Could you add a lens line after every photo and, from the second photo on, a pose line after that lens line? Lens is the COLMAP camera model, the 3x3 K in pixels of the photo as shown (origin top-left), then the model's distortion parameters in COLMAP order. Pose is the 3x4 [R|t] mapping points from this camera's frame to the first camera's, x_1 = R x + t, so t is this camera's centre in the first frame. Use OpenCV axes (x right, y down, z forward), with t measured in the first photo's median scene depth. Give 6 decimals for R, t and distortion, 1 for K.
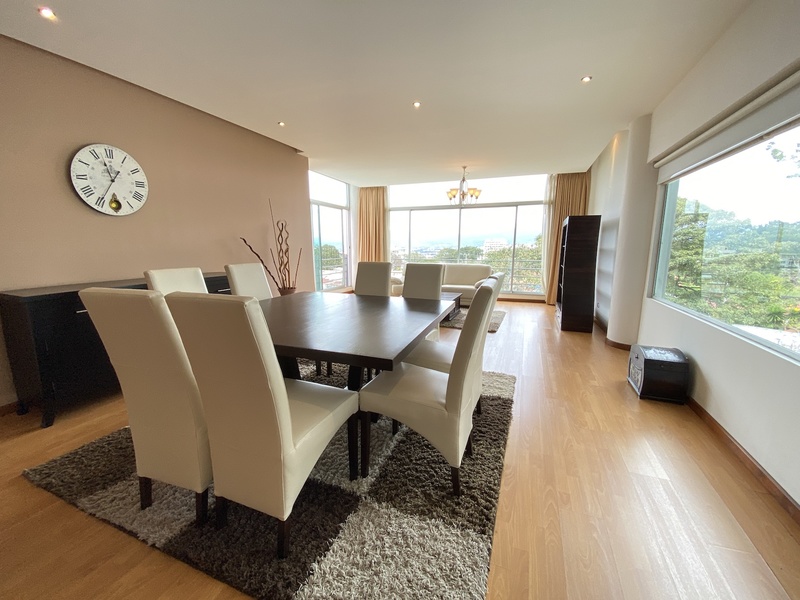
lens RADIAL K [[322.6, 0, 403.8], [0, 322.6, 299.1], [0, 0, 1]] dist [0.015209, -0.017700]
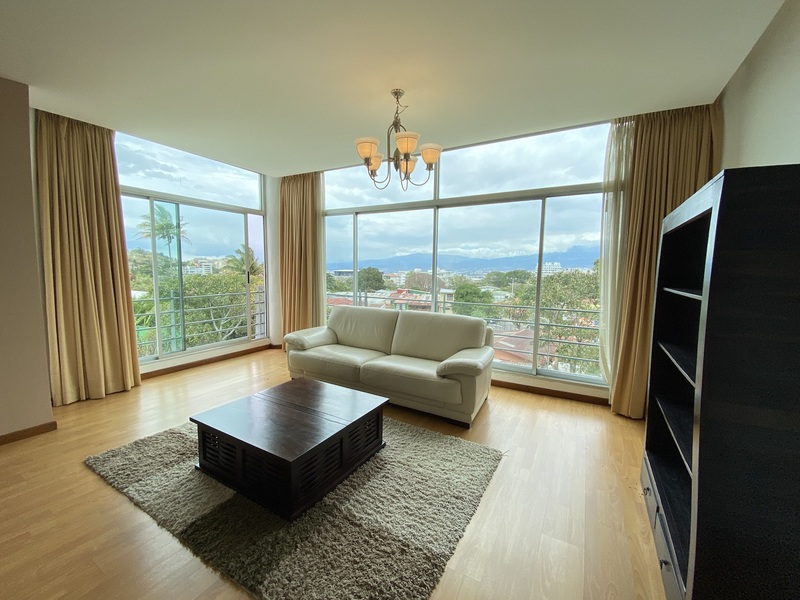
lens RADIAL K [[322.6, 0, 403.8], [0, 322.6, 299.1], [0, 0, 1]] dist [0.015209, -0.017700]
pose [[0.989049, 0.022314, -0.145890, 0.206710], [-0.032282, 0.997276, -0.066316, -0.092289], [0.144013, 0.070300, 0.987076, 0.478612]]
